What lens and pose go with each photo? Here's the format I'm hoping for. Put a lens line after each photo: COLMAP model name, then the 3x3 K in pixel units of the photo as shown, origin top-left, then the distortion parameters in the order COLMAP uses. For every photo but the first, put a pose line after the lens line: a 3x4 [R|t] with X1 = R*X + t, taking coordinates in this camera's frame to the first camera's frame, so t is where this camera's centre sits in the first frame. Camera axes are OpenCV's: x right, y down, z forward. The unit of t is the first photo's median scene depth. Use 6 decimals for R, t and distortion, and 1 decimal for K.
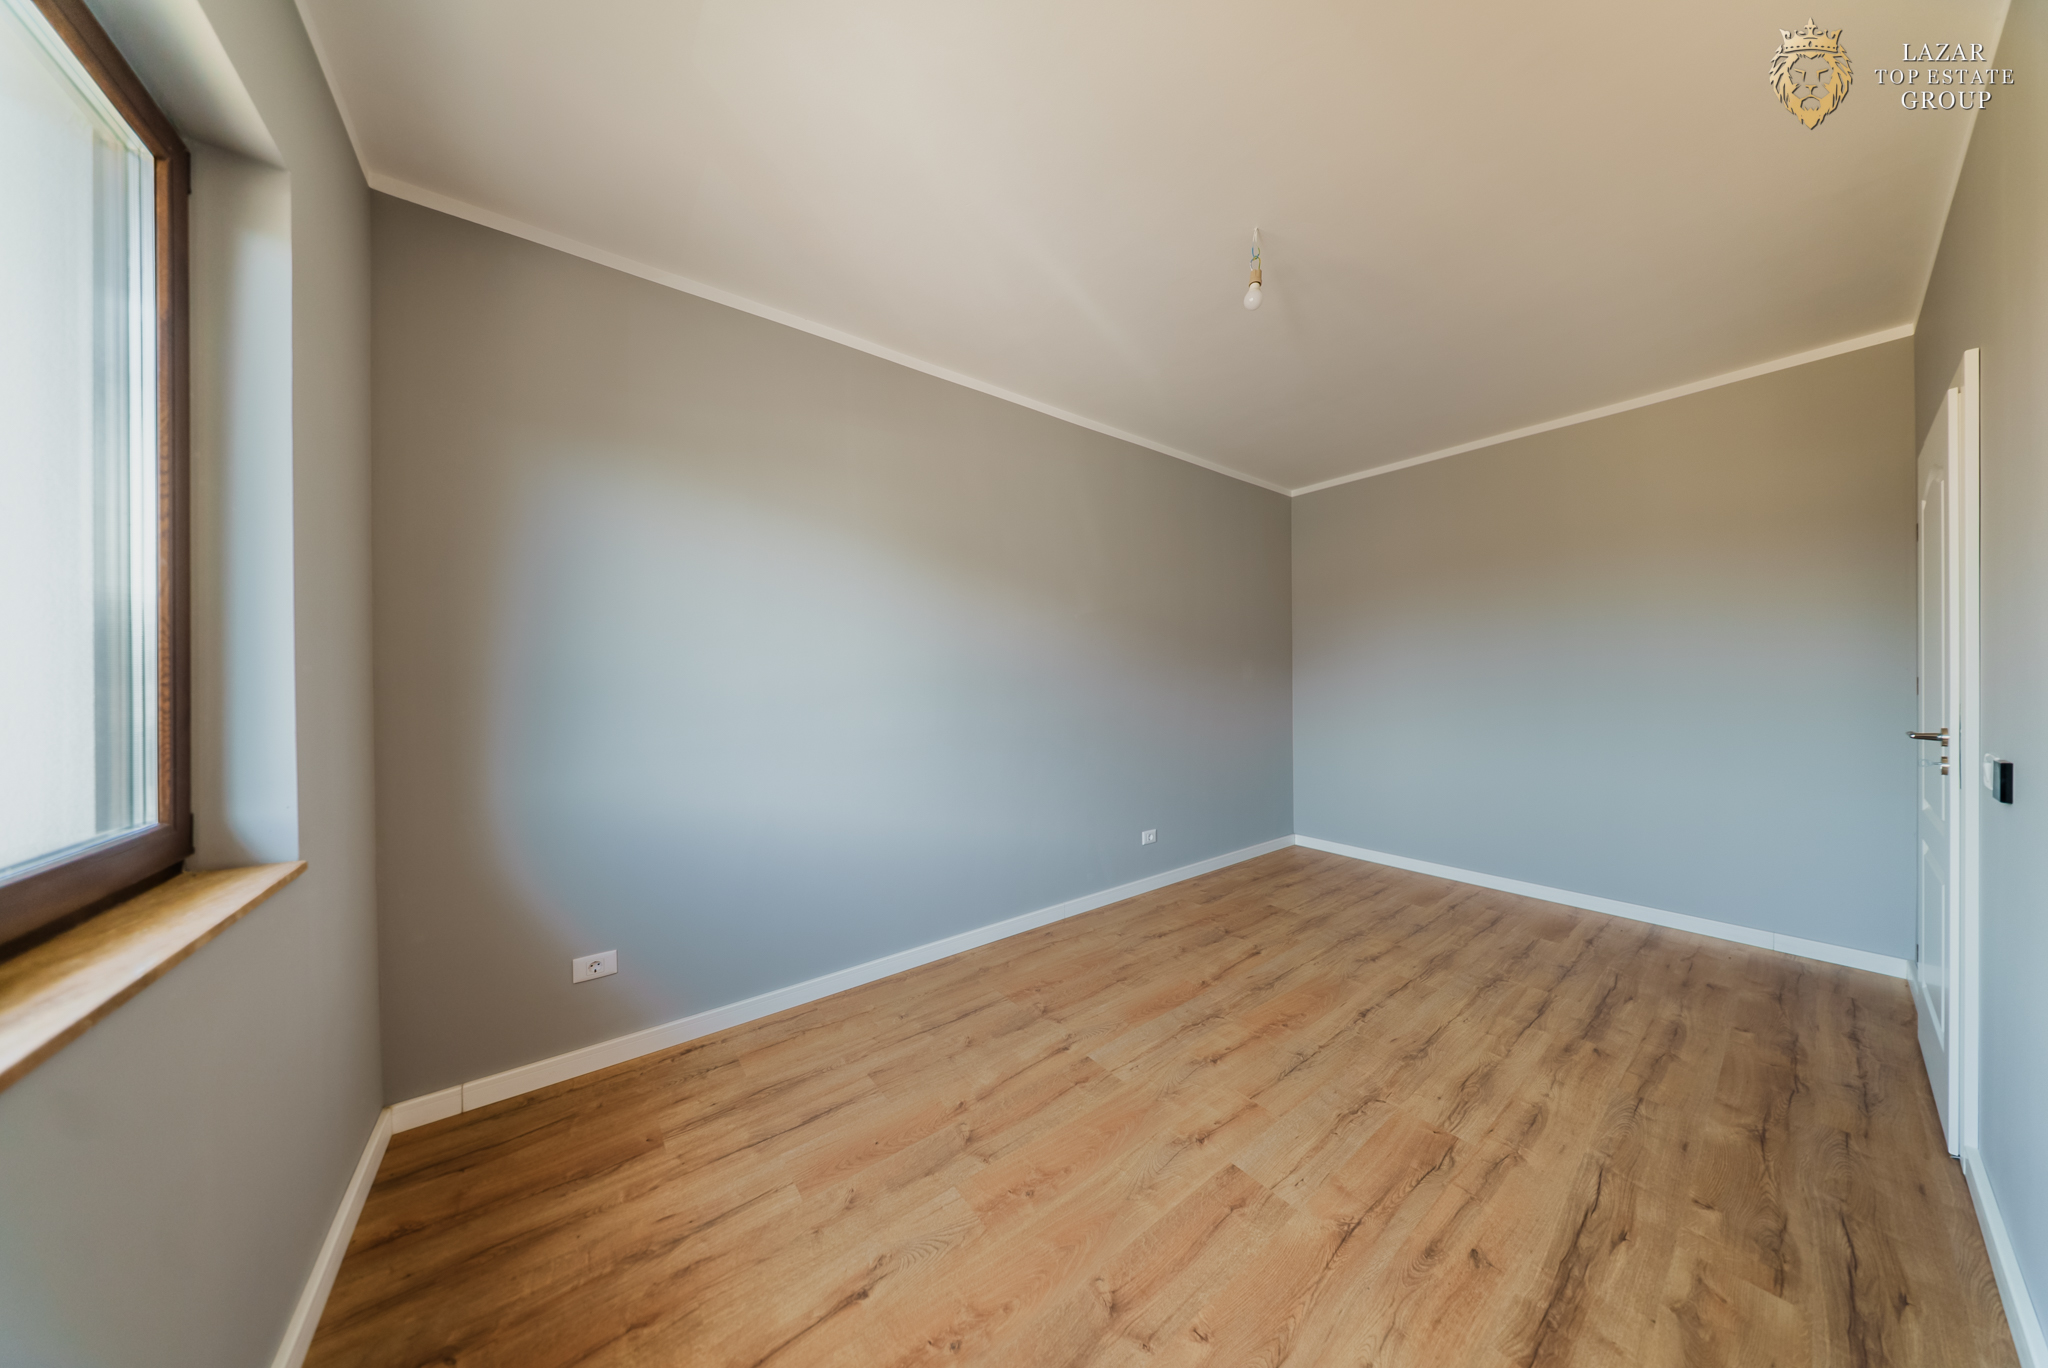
lens RADIAL K [[603.5, 0, 1028.5], [0, 603.5, 675.6], [0, 0, 1]] dist [0.000227, -0.001115]
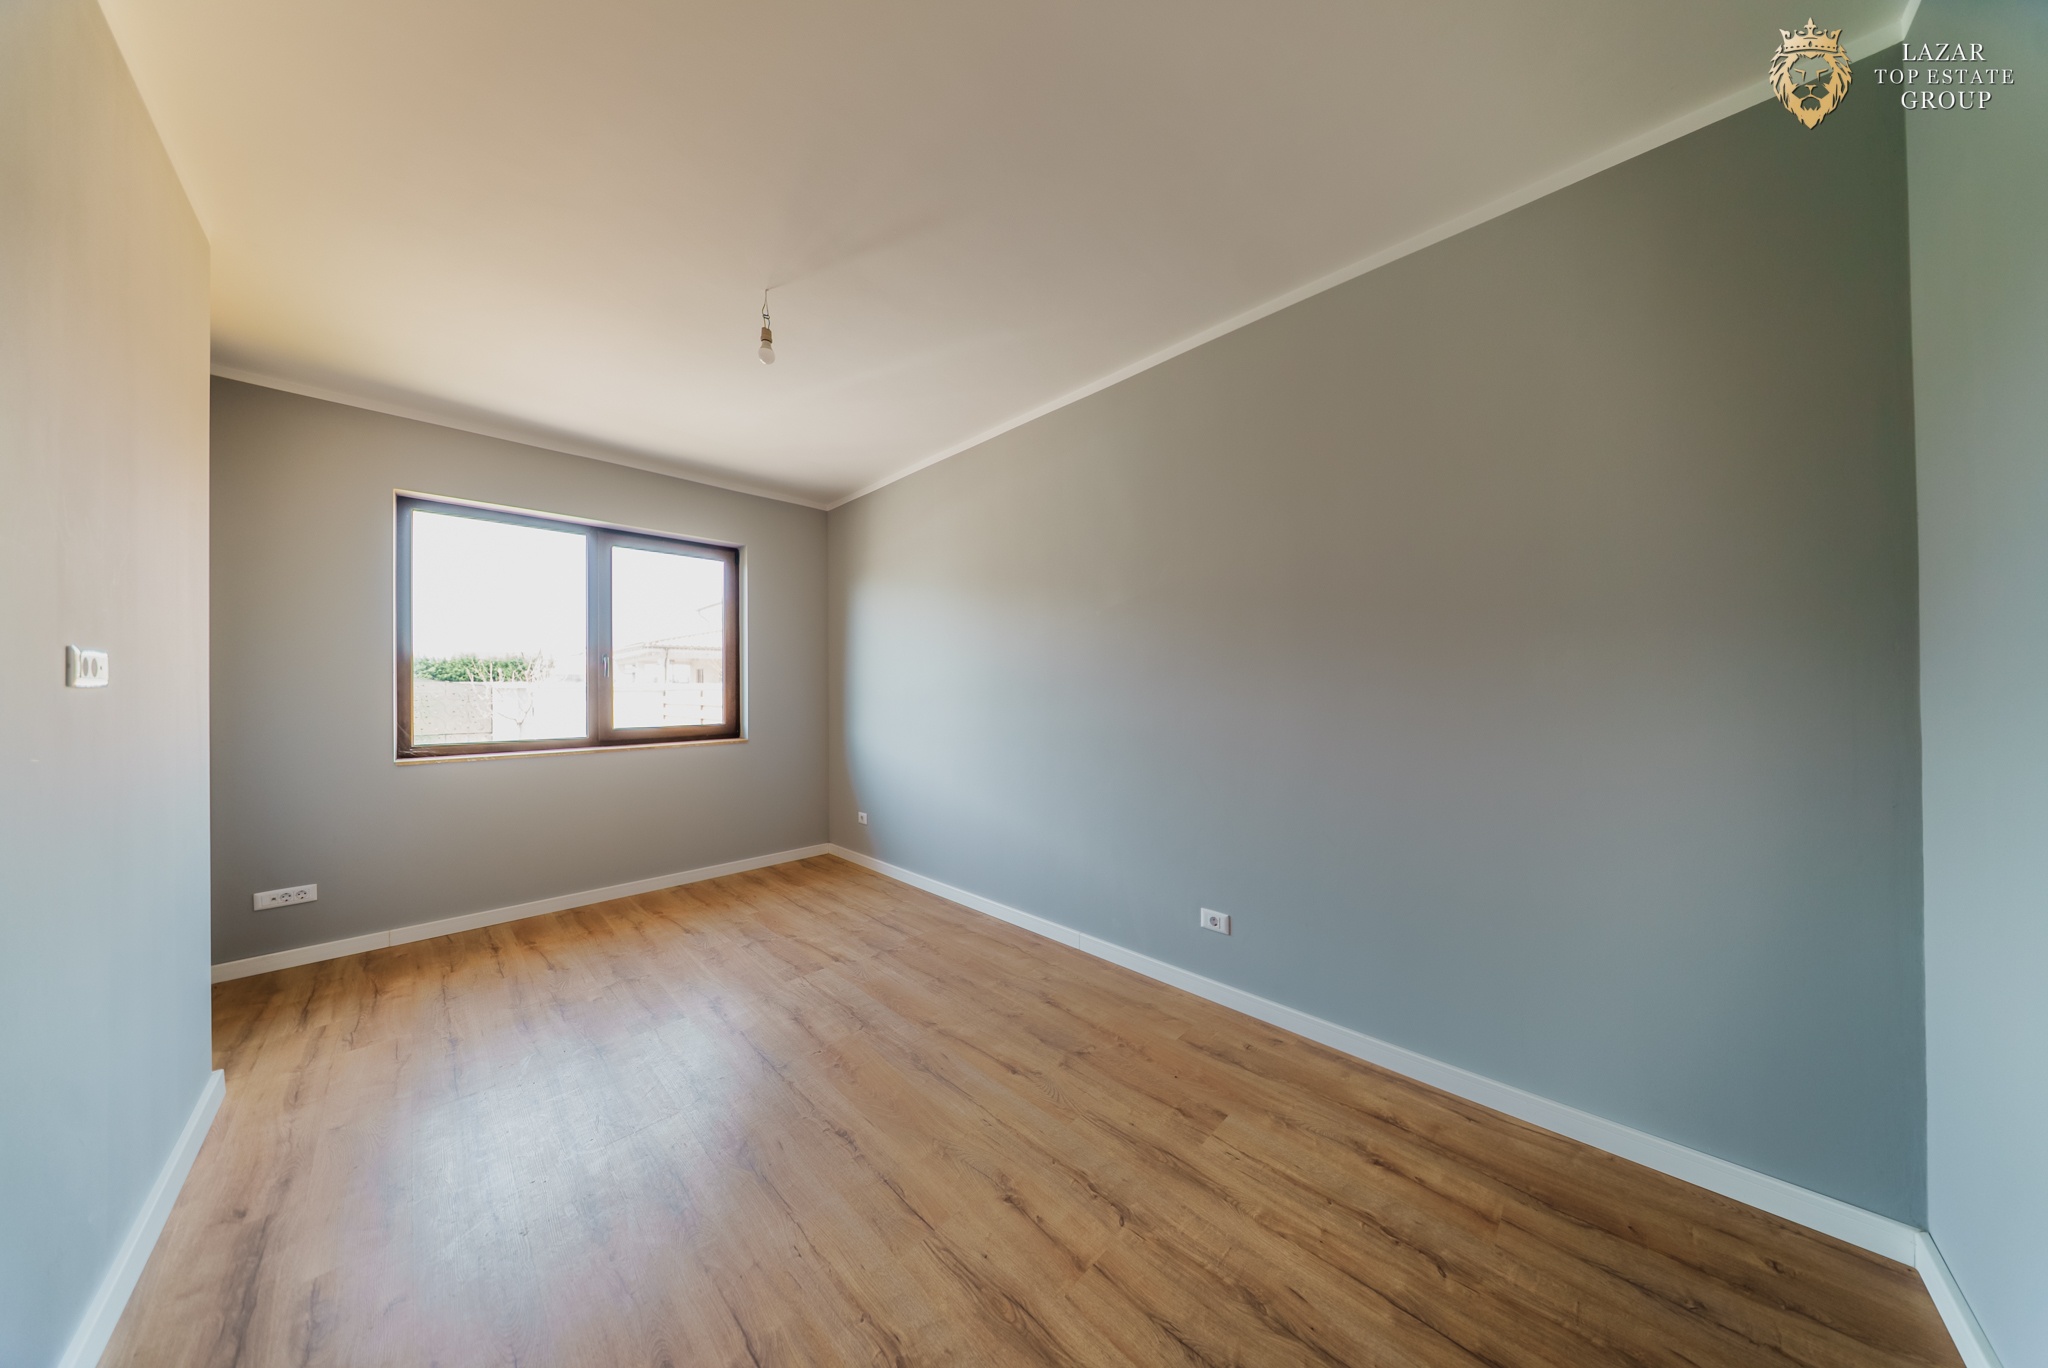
lens RADIAL K [[603.5, 0, 1022.4], [0, 603.5, 678.2], [0, 0, 1]] dist [0.000227, -0.001115]
pose [[0.147311, -0.002624, -0.989087, 1.127511], [0.012736, 0.999919, -0.000756, -0.004258], [0.989008, -0.012486, 0.147333, 0.944261]]
